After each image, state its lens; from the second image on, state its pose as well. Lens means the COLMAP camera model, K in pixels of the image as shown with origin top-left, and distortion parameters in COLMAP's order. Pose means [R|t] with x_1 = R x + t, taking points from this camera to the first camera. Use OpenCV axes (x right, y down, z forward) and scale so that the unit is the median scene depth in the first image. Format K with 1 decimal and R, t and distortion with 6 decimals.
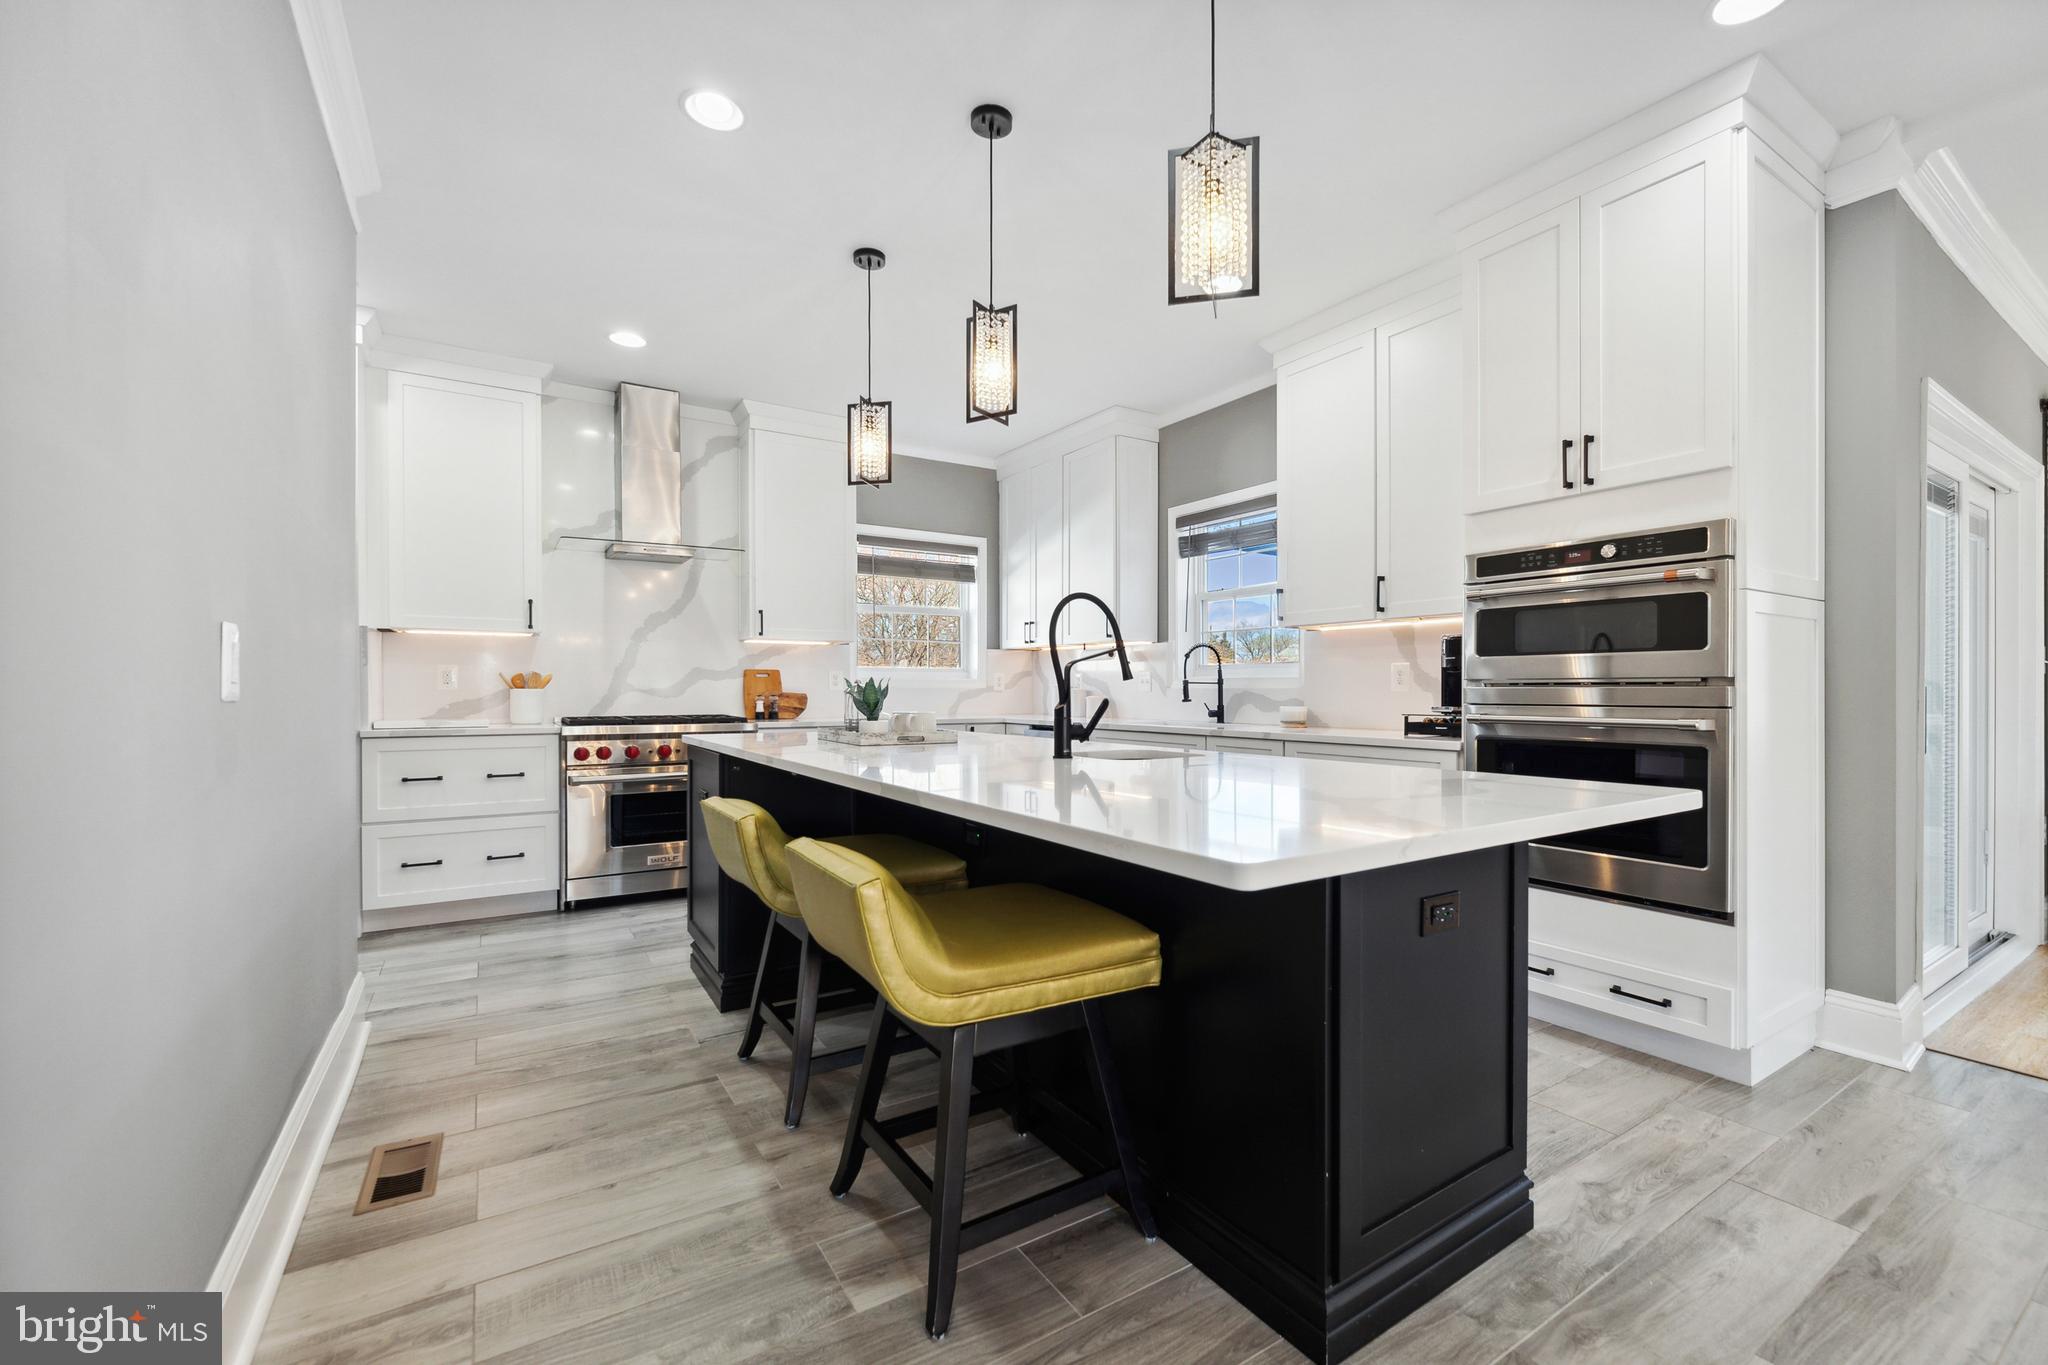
lens RADIAL K [[853.5, 0, 1036.8], [0, 853.5, 693.8], [0, 0, 1]] dist [-0.002247, 0.000197]
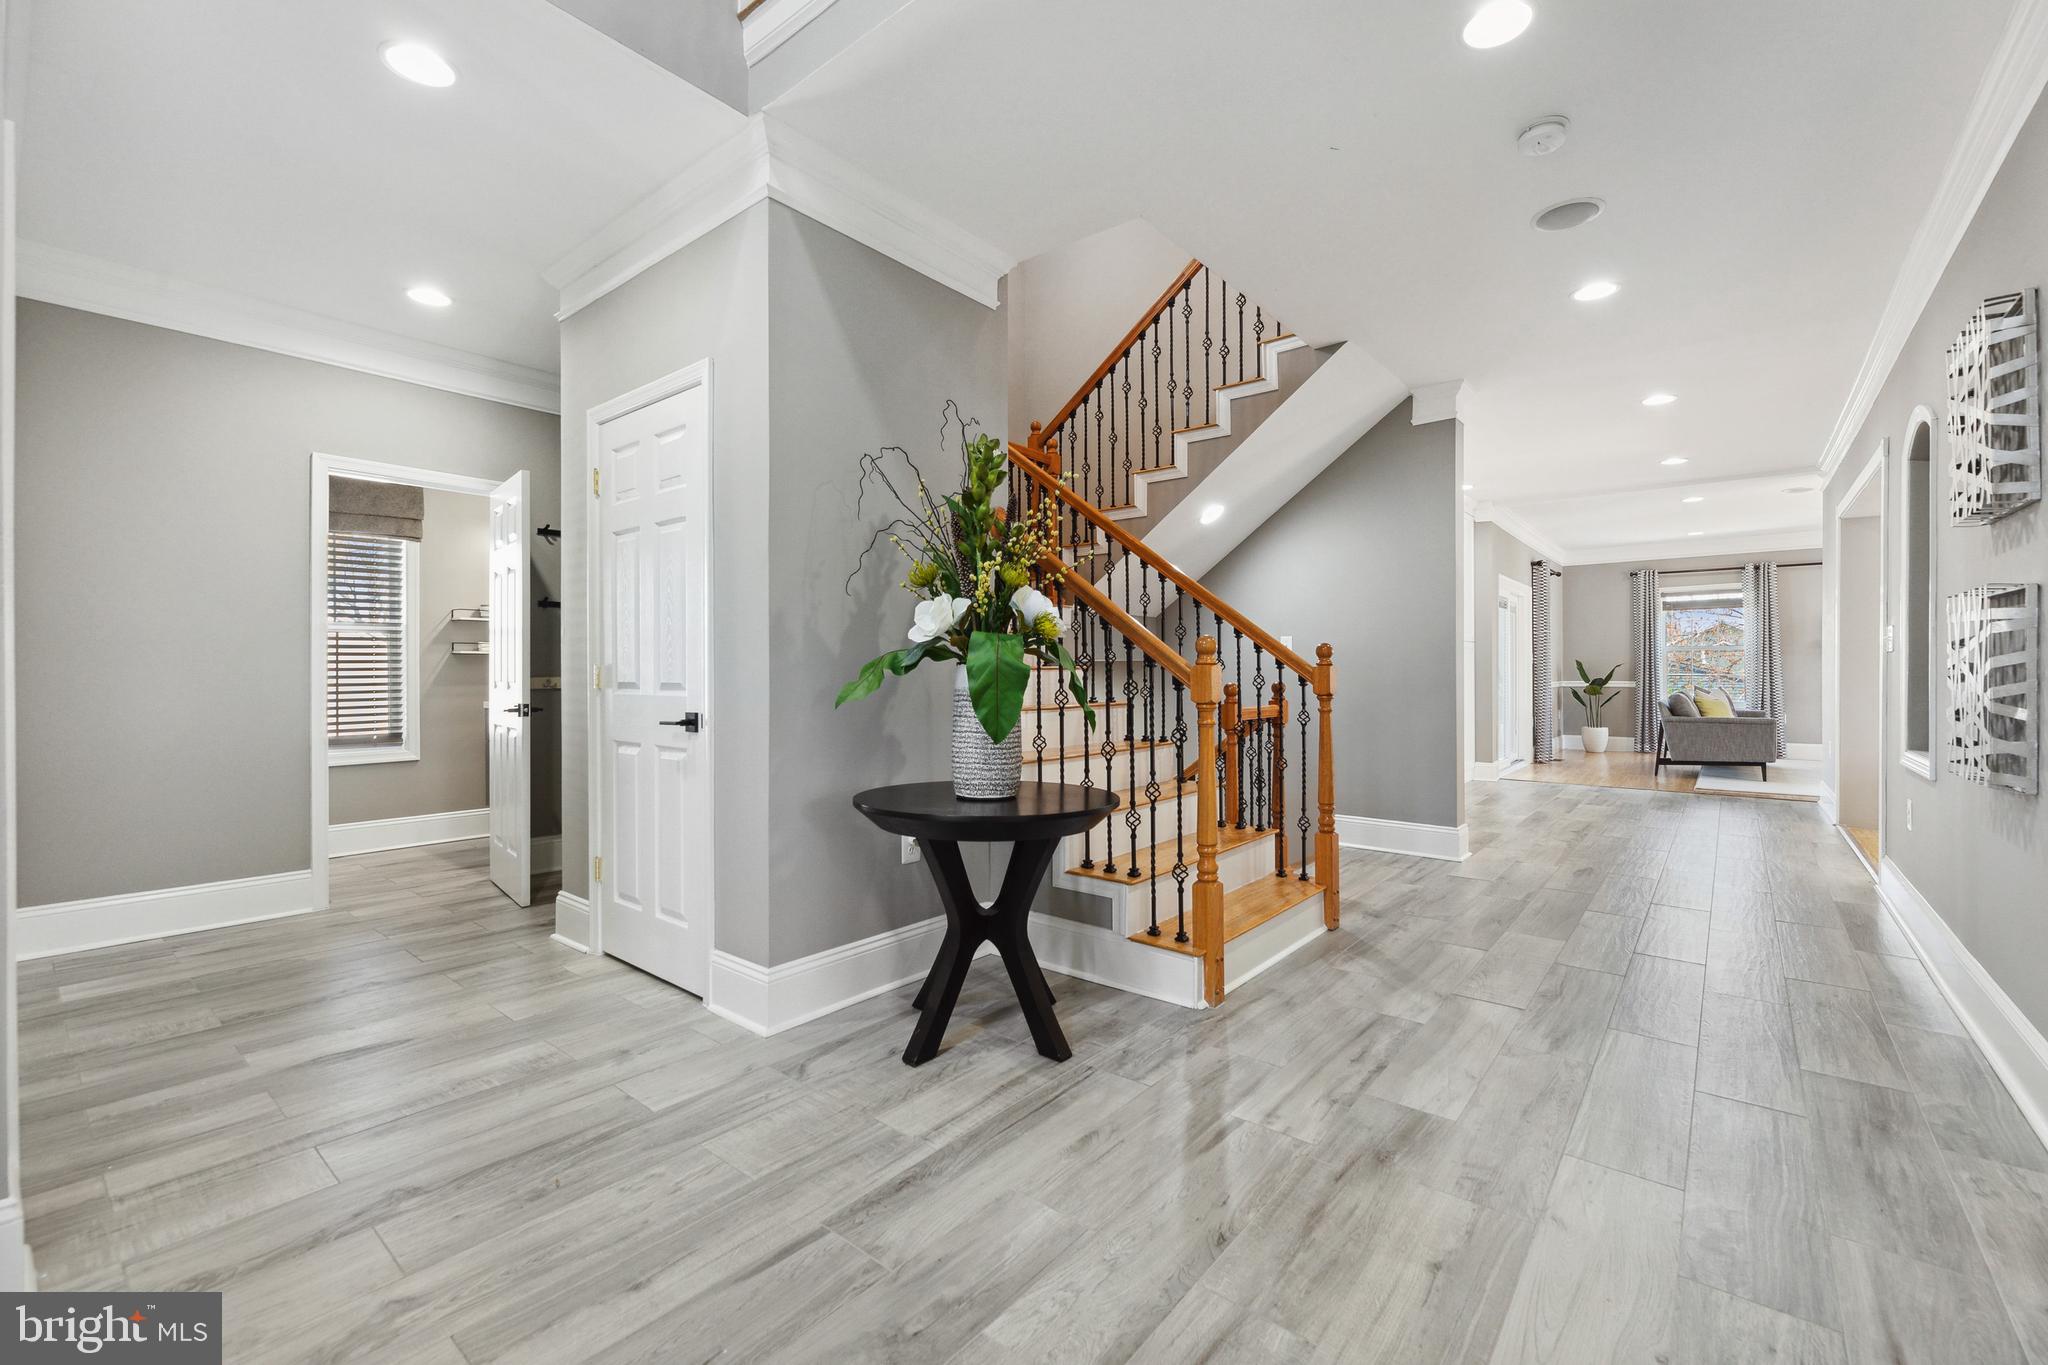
lens RADIAL K [[851.8, 0, 1030.7], [0, 851.8, 672.4], [0, 0, 1]] dist [-0.001591, 0.000097]
pose [[0.952734, -0.004398, 0.303774, -1.470920], [0.005298, 0.999984, -0.002139, 0.002519], [-0.303760, 0.003647, 0.952742, -1.386805]]
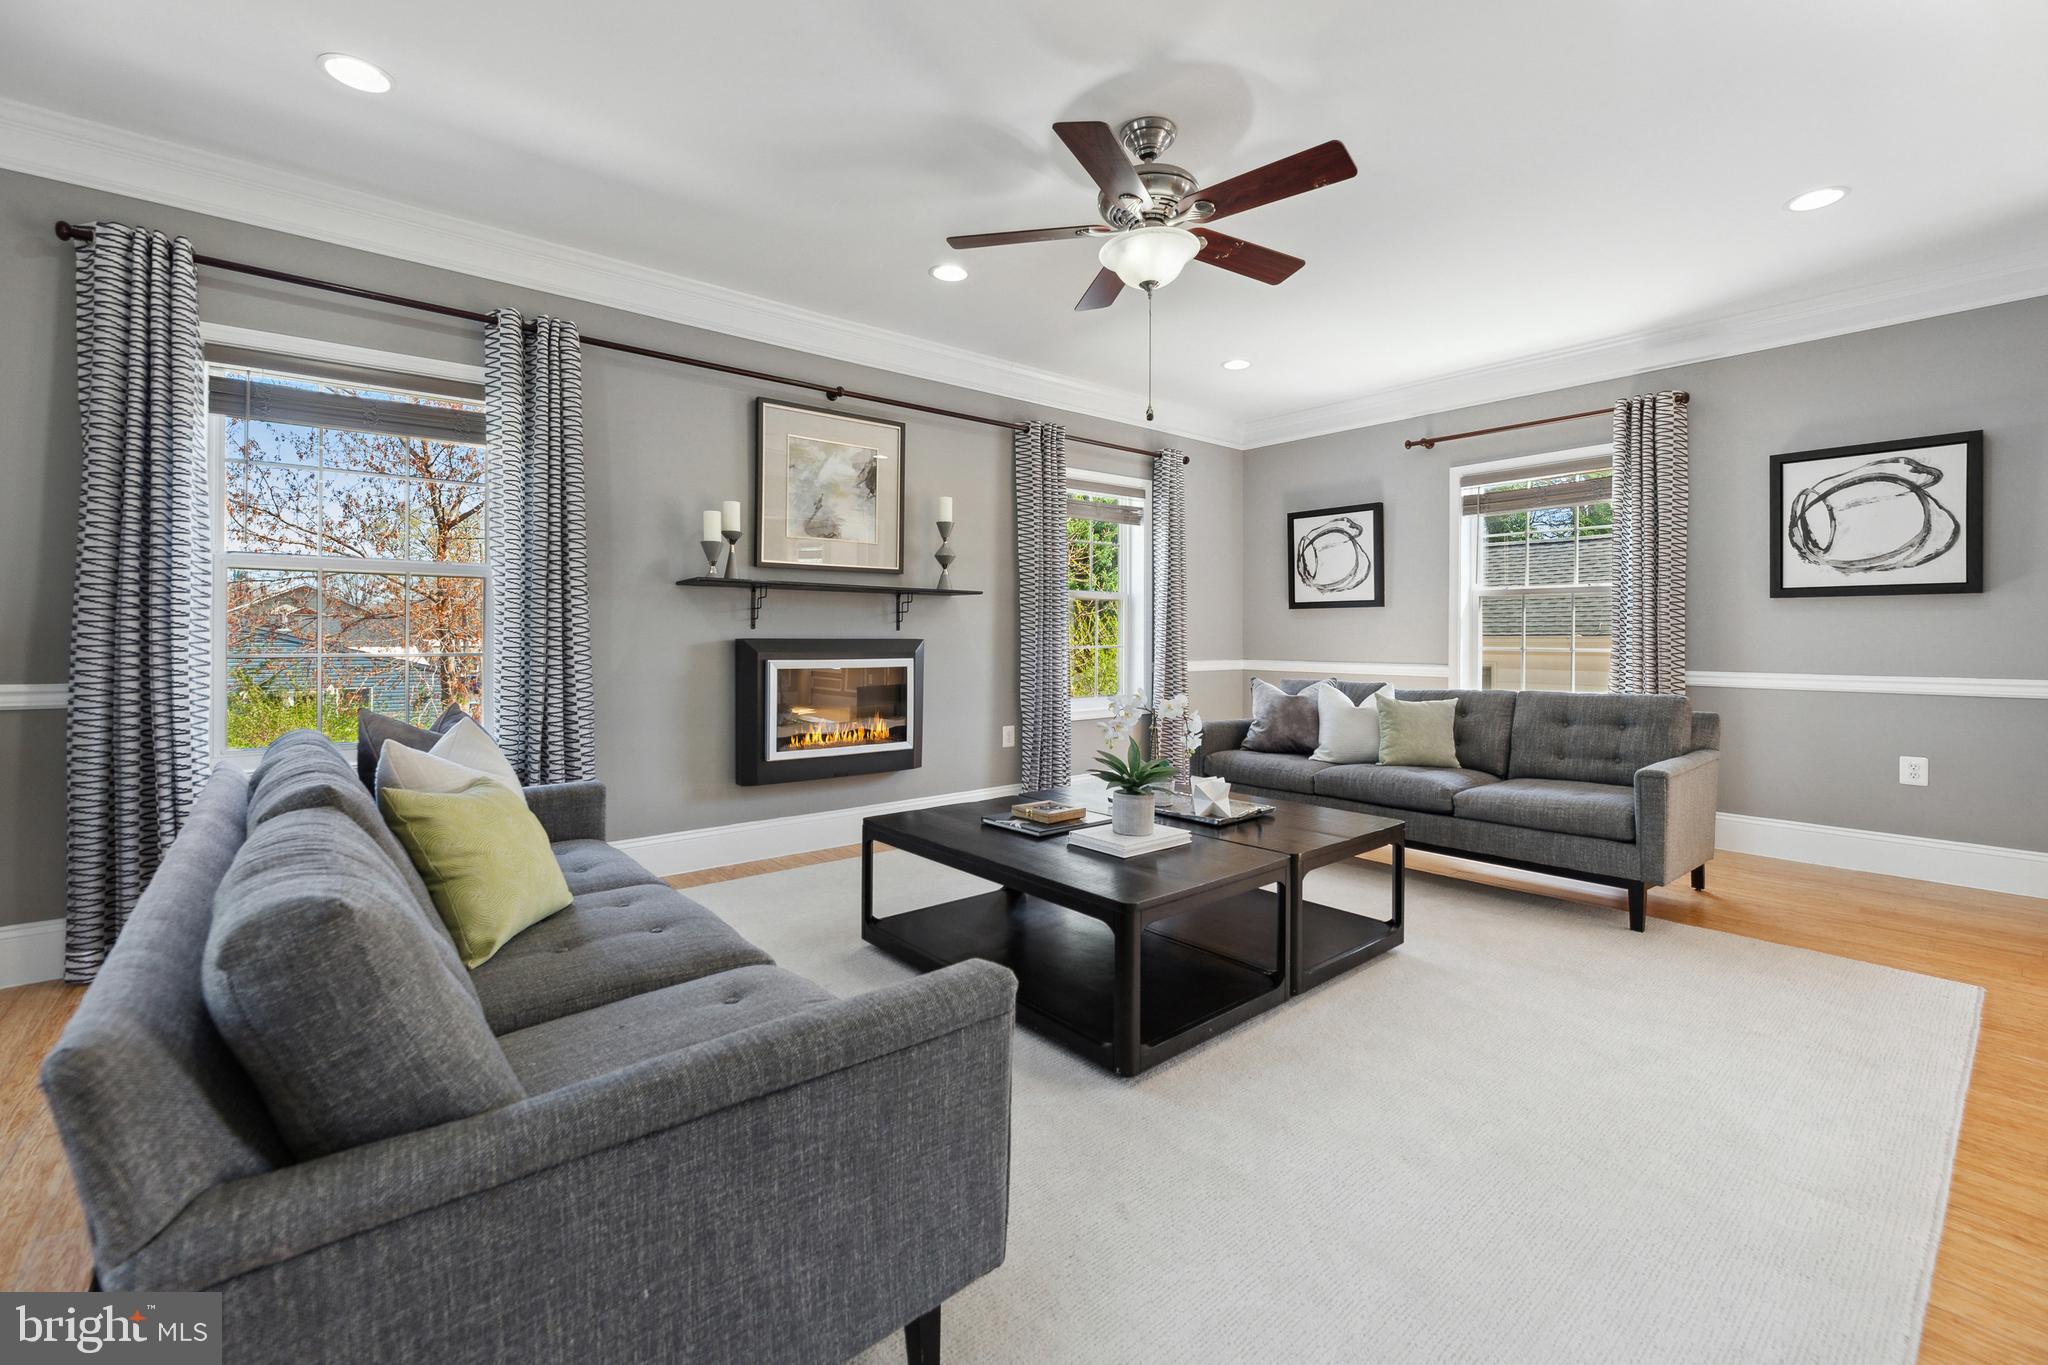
lens RADIAL K [[851.1, 0, 1035.0], [0, 851.1, 634.1], [0, 0, 1]] dist [0.000059, -0.000175]
pose [[-0.132656, 0.005508, 0.991147, 1.251435], [0.001379, 0.999985, -0.005372, 0.001433], [-0.991161, 0.000655, -0.132661, 0.545894]]
